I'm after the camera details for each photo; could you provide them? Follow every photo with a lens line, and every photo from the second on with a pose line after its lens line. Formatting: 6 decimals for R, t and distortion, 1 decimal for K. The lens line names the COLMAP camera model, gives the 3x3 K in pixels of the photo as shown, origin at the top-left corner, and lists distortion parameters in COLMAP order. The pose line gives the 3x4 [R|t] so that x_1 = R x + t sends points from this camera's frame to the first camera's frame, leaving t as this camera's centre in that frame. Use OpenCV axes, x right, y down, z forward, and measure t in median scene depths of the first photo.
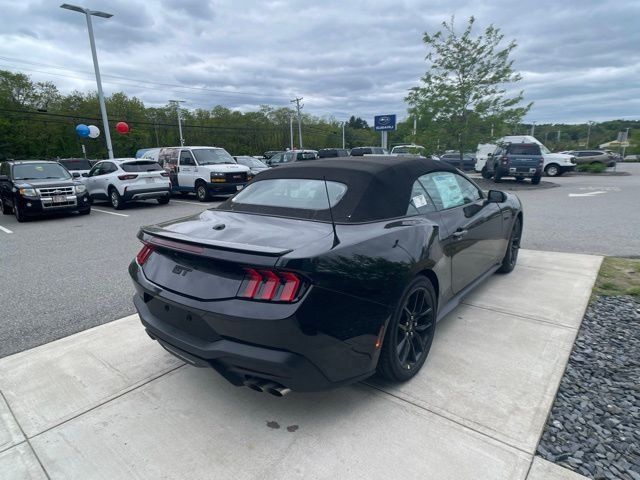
lens RADIAL K [[376.4, 0, 313.2], [0, 376.4, 240.1], [0, 0, 1]] dist [-0.004723, -0.005012]
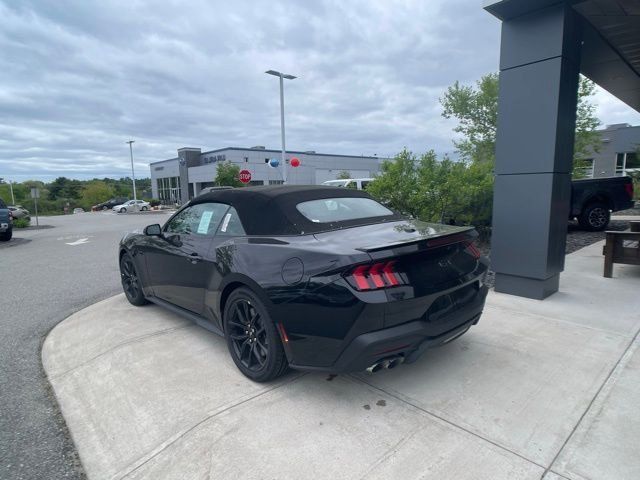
lens RADIAL K [[376.6, 0, 315.4], [0, 376.6, 241.6], [0, 0, 1]] dist [-0.007191, -0.002153]
pose [[0.130878, -0.106211, 0.985693, -0.705285], [0.254261, 0.964586, 0.070177, -0.077162], [-0.958239, 0.241439, 0.153248, 0.539888]]
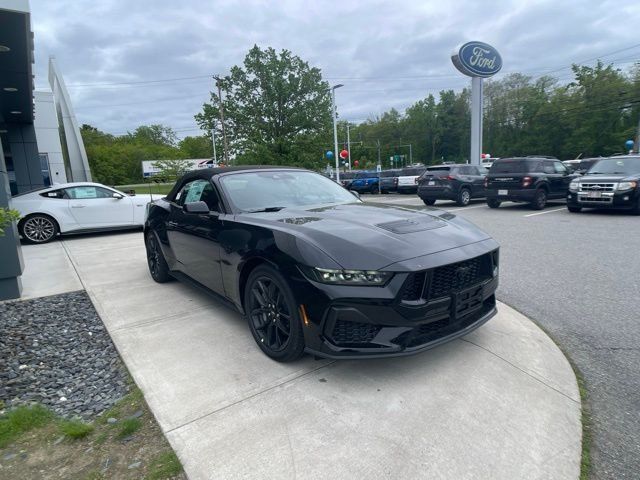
lens RADIAL K [[378.5, 0, 318.3], [0, 378.5, 240.7], [0, 0, 1]] dist [-0.005745, -0.002650]
pose [[-0.202991, 0.206273, -0.957208, 0.991095], [-0.174236, 0.954350, 0.242606, -0.239257], [0.963554, 0.216027, -0.157784, 1.072059]]
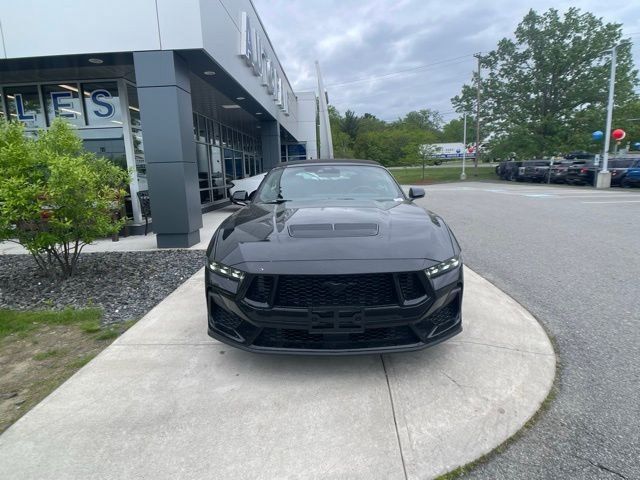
lens RADIAL K [[376.6, 0, 315.4], [0, 376.6, 241.6], [0, 0, 1]] dist [-0.007191, -0.002153]
pose [[-0.772356, 0.171991, -0.611461, 0.760980], [-0.095075, 0.920496, 0.379009, -0.334336], [0.628034, 0.350864, -0.694599, 1.475896]]
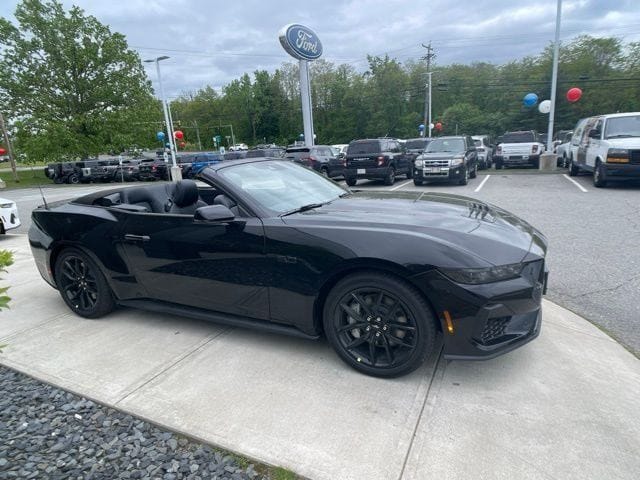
lens RADIAL K [[383.9, 0, 320.0], [0, 383.9, 240.0], [0, 0, 1]] dist [-0.004672, -0.001311]
pose [[0.263285, 0.243915, -0.933374, 0.908727], [-0.166205, 0.964511, 0.205169, -0.187552], [0.950293, 0.101114, 0.294482, 0.713800]]
